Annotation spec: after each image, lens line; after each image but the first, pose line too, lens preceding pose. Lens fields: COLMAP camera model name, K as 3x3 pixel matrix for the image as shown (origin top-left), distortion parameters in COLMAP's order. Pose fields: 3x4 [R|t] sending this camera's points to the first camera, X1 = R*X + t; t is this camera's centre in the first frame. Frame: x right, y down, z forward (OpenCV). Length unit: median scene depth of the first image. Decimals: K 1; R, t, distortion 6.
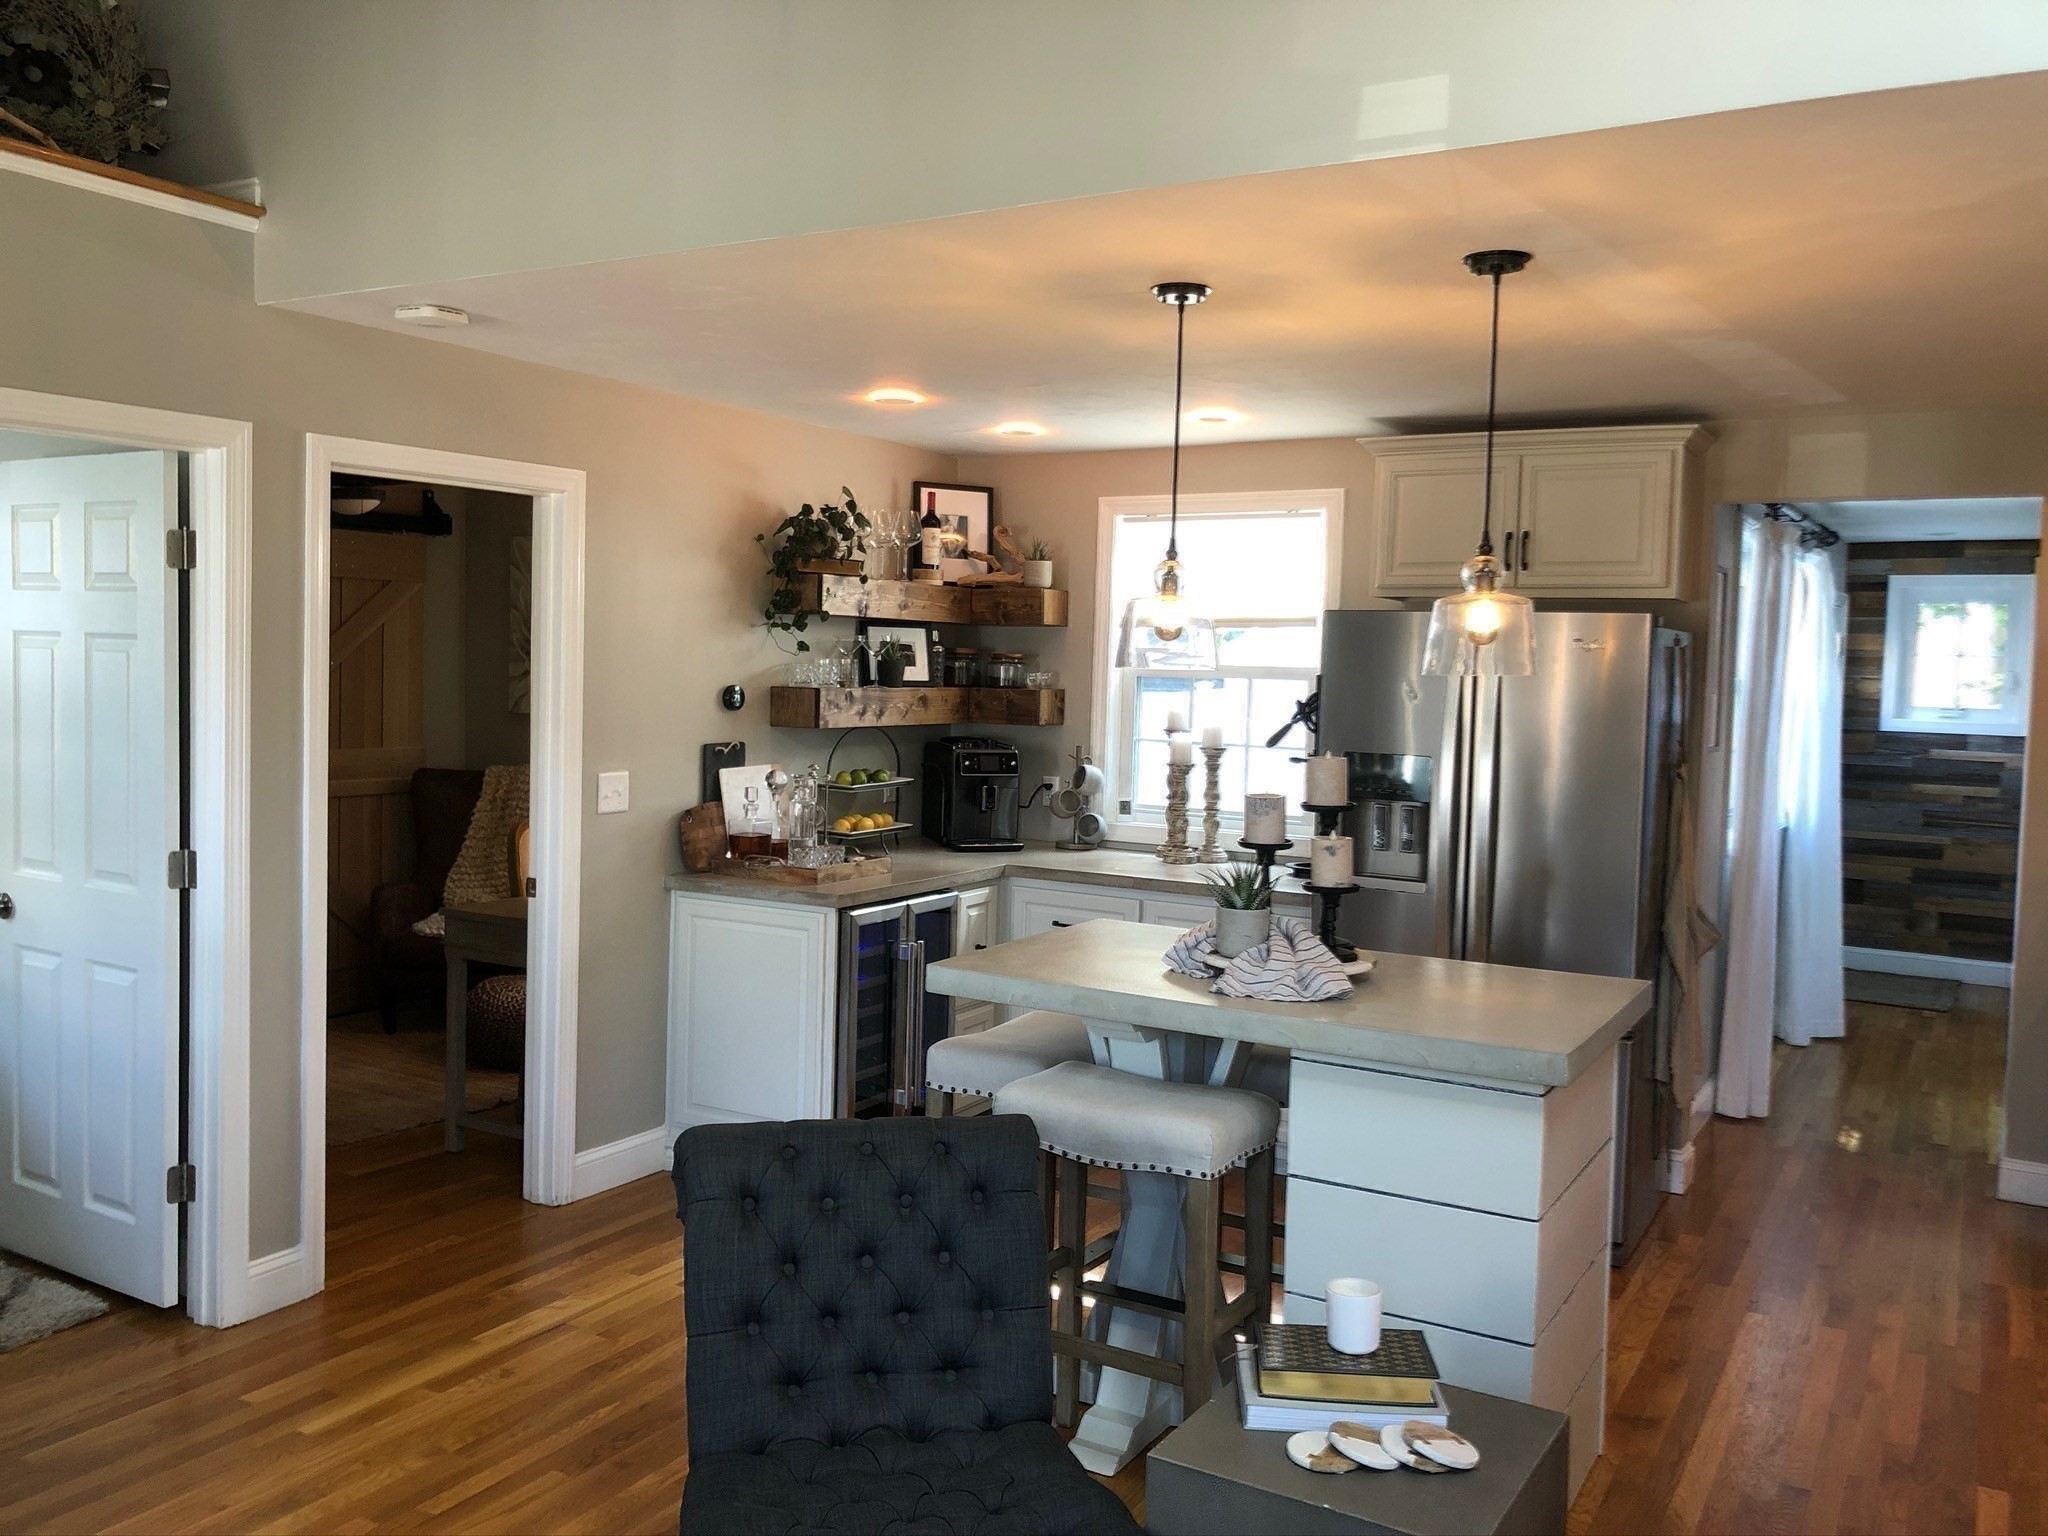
lens RADIAL K [[1659.1, 0, 1024.0], [0, 1659.1, 768.0], [0, 0, 1]] dist [-0.000512, -0.000008]
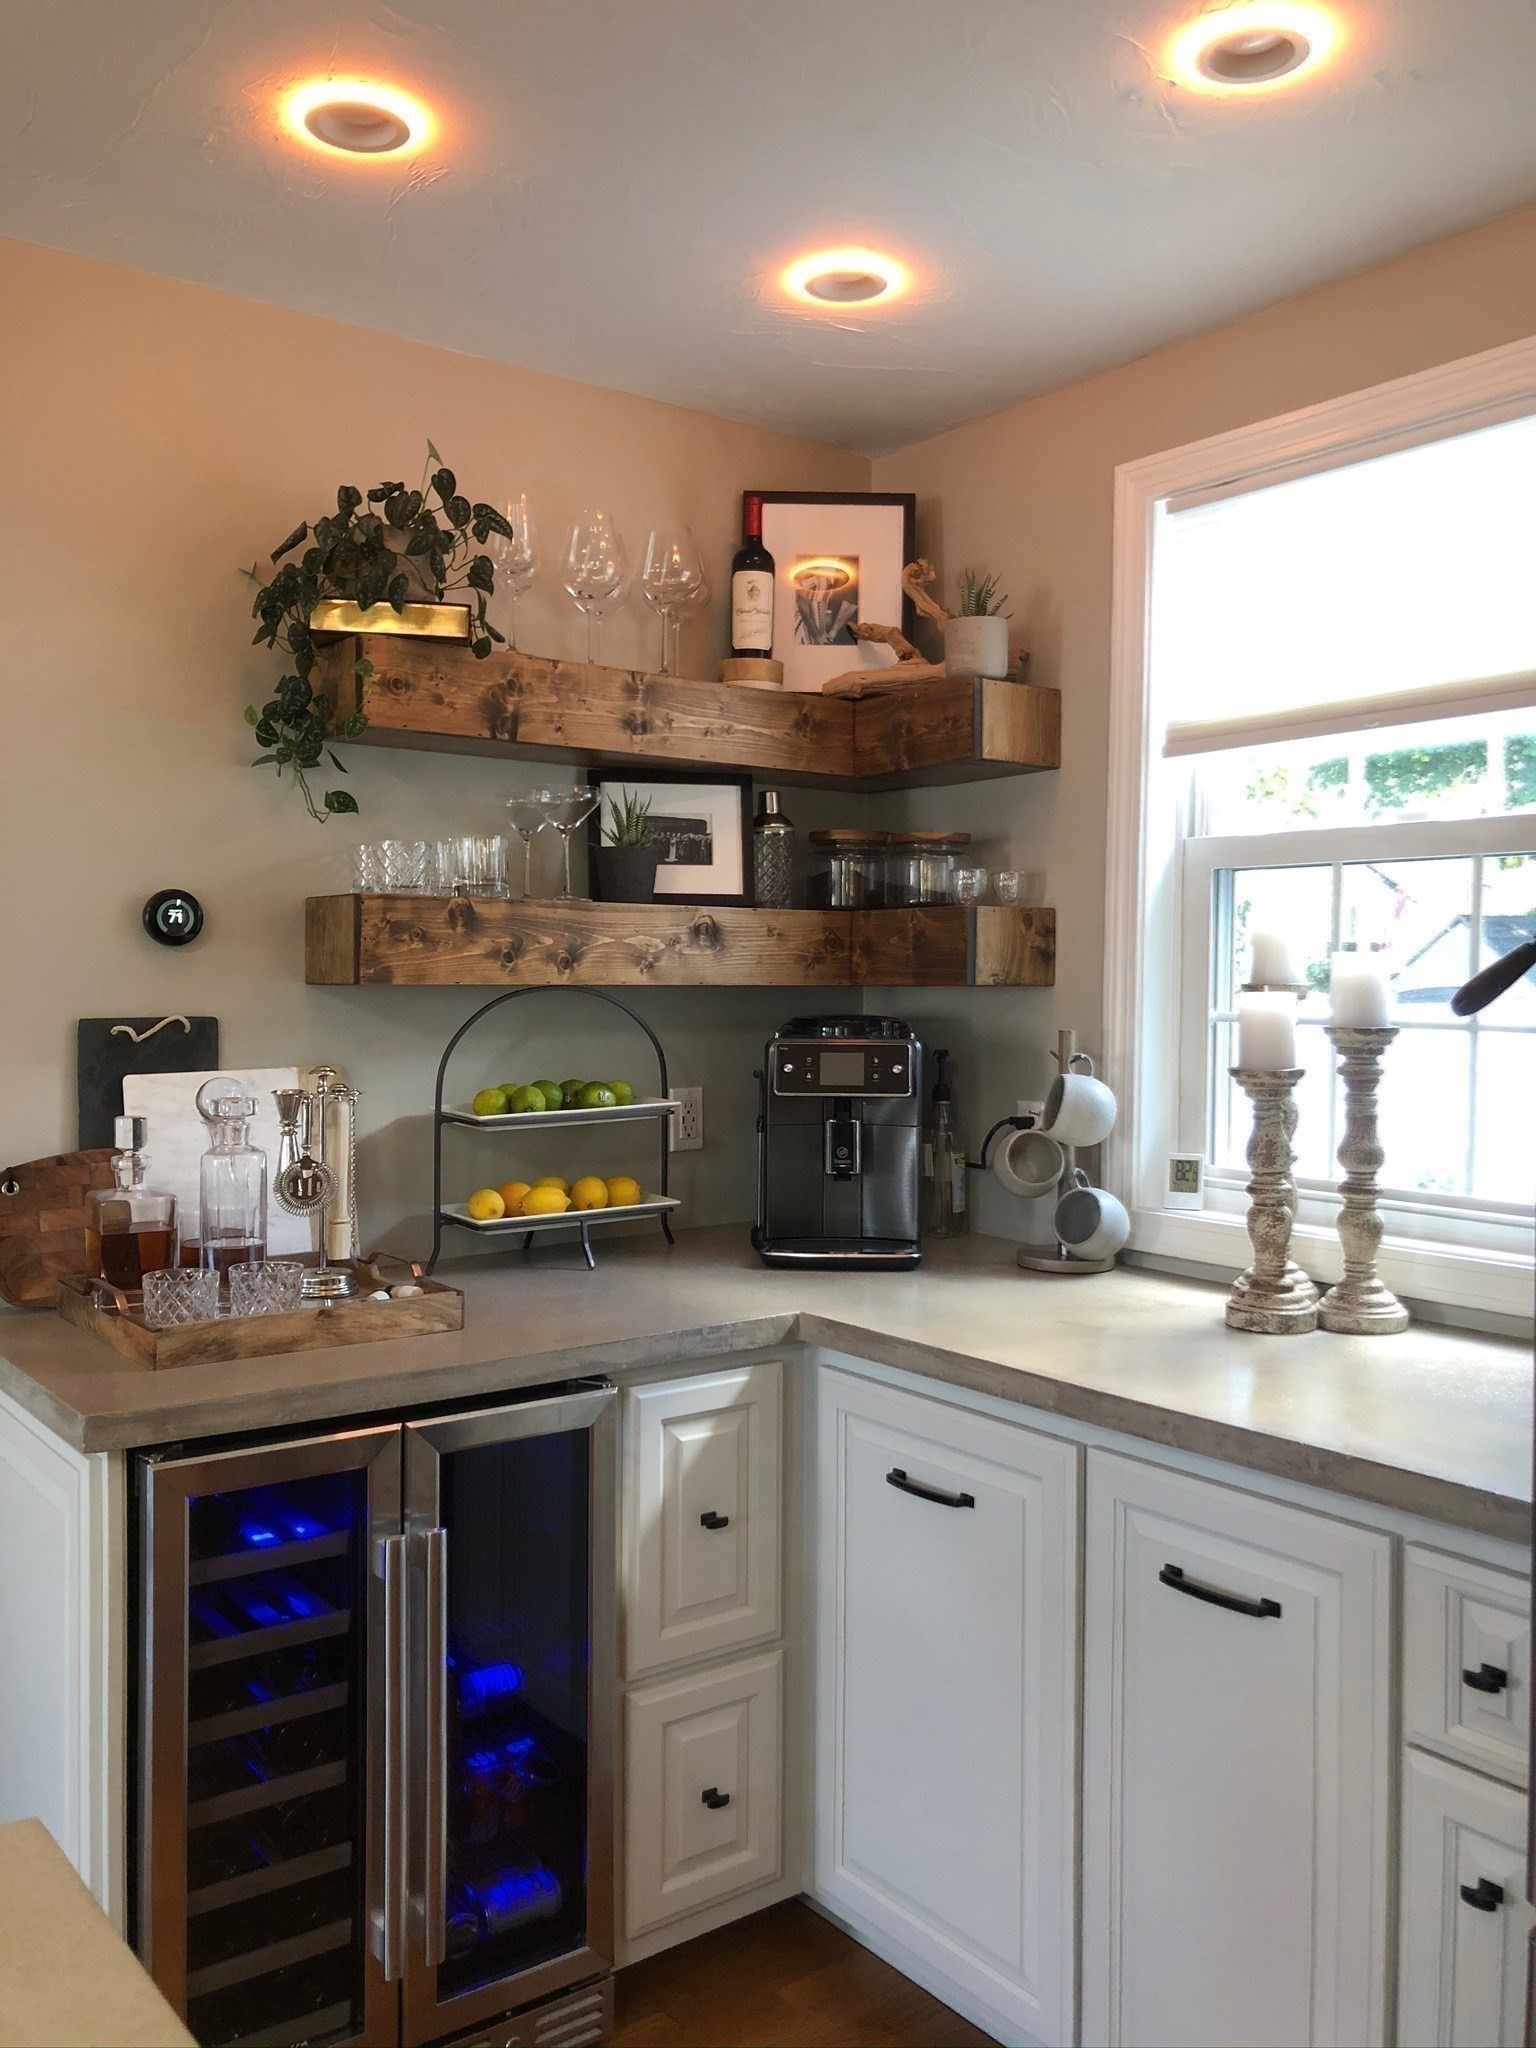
lens RADIAL K [[1694.2, 0, 768.0], [0, 1694.2, 1024.0], [0, 0, 1]] dist [0.005059, -0.000101]
pose [[0.923567, -0.009563, -0.383317, 0.133549], [-0.007472, 0.999050, -0.042927, 0.004452], [0.383363, 0.042510, 0.922619, 0.567007]]
